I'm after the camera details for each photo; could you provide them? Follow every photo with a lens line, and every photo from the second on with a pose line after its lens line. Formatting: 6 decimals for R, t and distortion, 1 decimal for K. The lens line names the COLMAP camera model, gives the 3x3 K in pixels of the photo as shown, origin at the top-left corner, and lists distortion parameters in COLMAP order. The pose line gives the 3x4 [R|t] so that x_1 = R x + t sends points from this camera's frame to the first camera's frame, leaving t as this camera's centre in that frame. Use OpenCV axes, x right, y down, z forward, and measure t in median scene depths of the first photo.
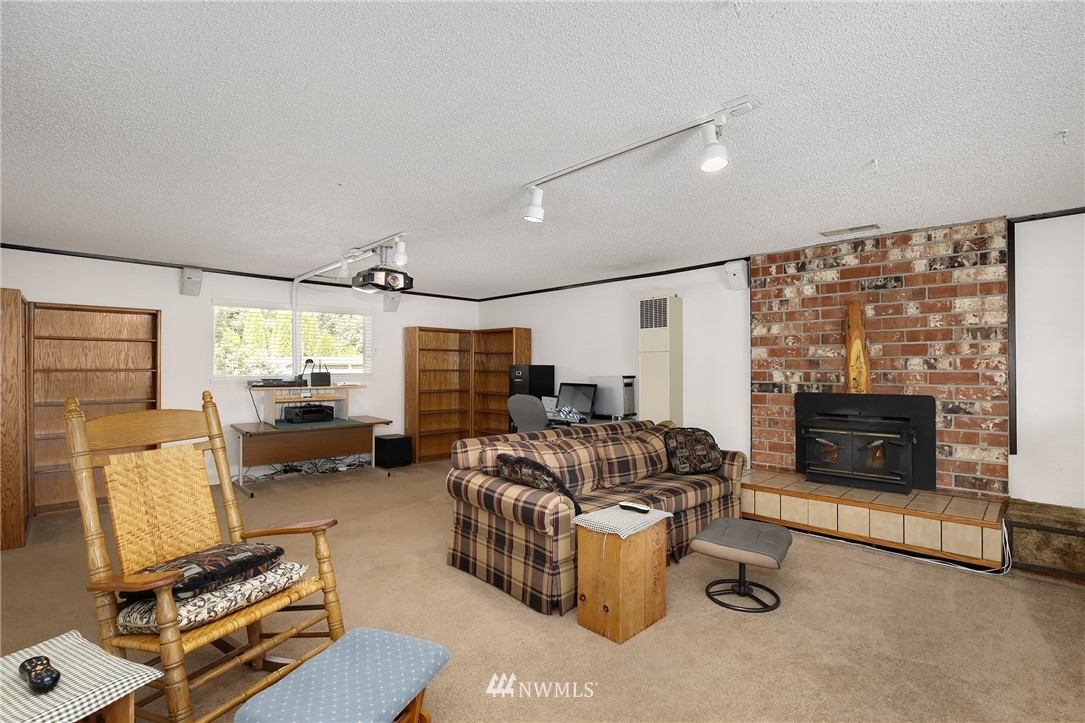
lens RADIAL K [[497.2, 0, 539.6], [0, 497.2, 363.1], [0, 0, 1]] dist [-0.029884, 0.002117]
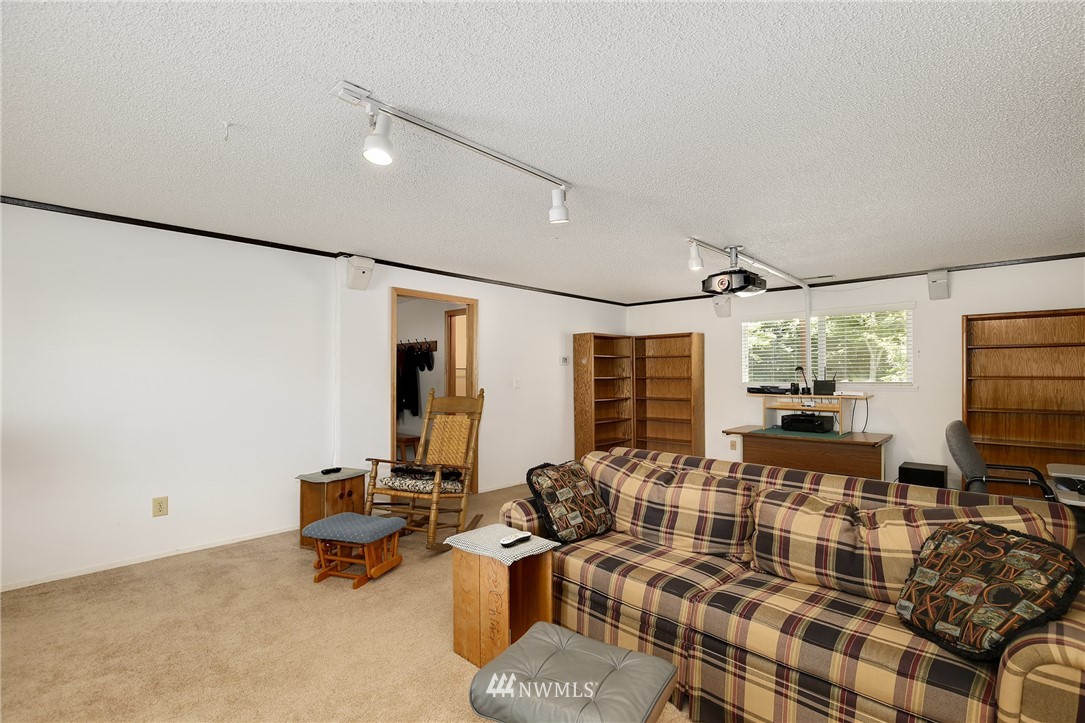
lens RADIAL K [[497.2, 0, 539.2], [0, 497.2, 370.0], [0, 0, 1]] dist [-0.029884, 0.002117]
pose [[0.037337, -0.015970, -0.999175, 1.323944], [0.012740, 0.999799, -0.015504, 0.022665], [0.999222, -0.012151, 0.037533, 1.289030]]
